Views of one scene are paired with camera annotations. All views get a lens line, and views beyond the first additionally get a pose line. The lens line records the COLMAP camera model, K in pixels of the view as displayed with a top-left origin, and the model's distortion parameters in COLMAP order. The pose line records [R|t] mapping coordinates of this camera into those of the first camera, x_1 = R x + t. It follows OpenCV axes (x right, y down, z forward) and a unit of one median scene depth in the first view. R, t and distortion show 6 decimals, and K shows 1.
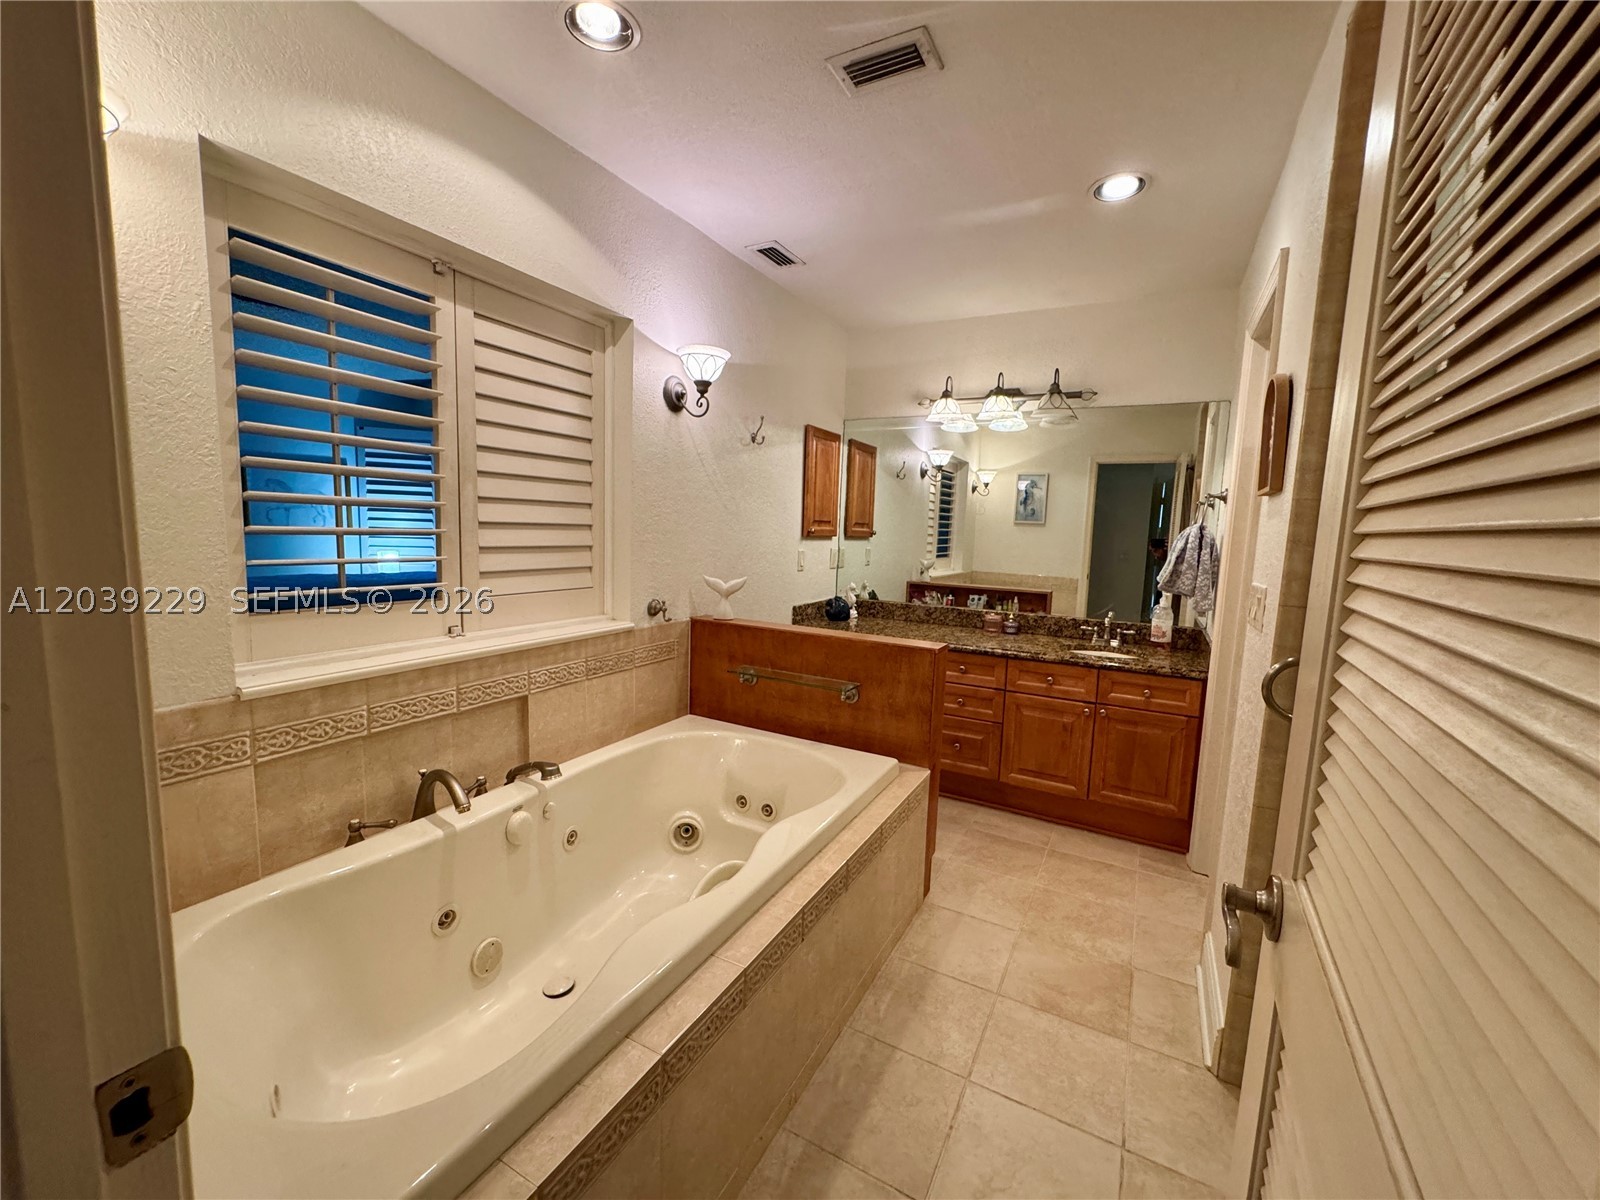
lens RADIAL K [[637.8, 0, 800.0], [0, 637.8, 600.0], [0, 0, 1]] dist [-0.000308, 0.000487]
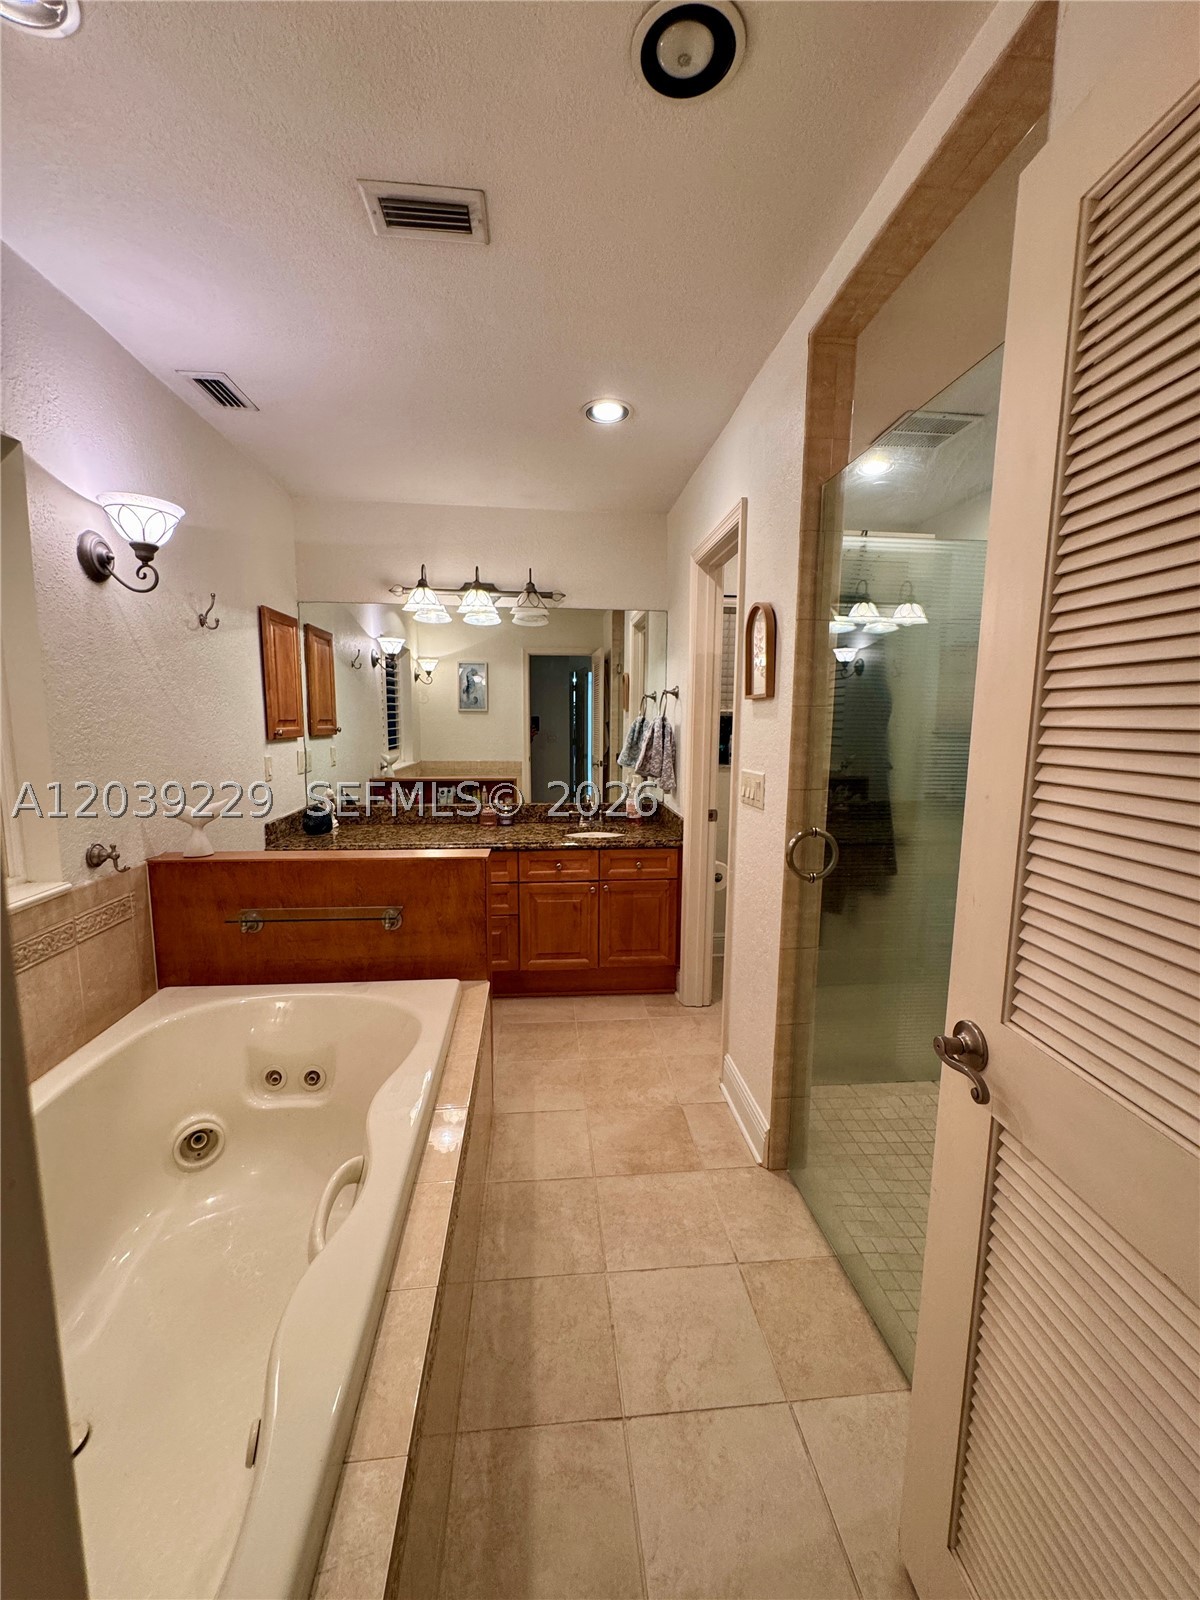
lens RADIAL K [[637.8, 0, 600.0], [0, 637.8, 800.0], [0, 0, 1]] dist [-0.000308, 0.000487]
pose [[0.829691, -0.099723, 0.549243, -0.132003], [0.085351, 0.995007, 0.051726, -0.035292], [-0.551660, 0.003962, 0.834060, 0.079127]]
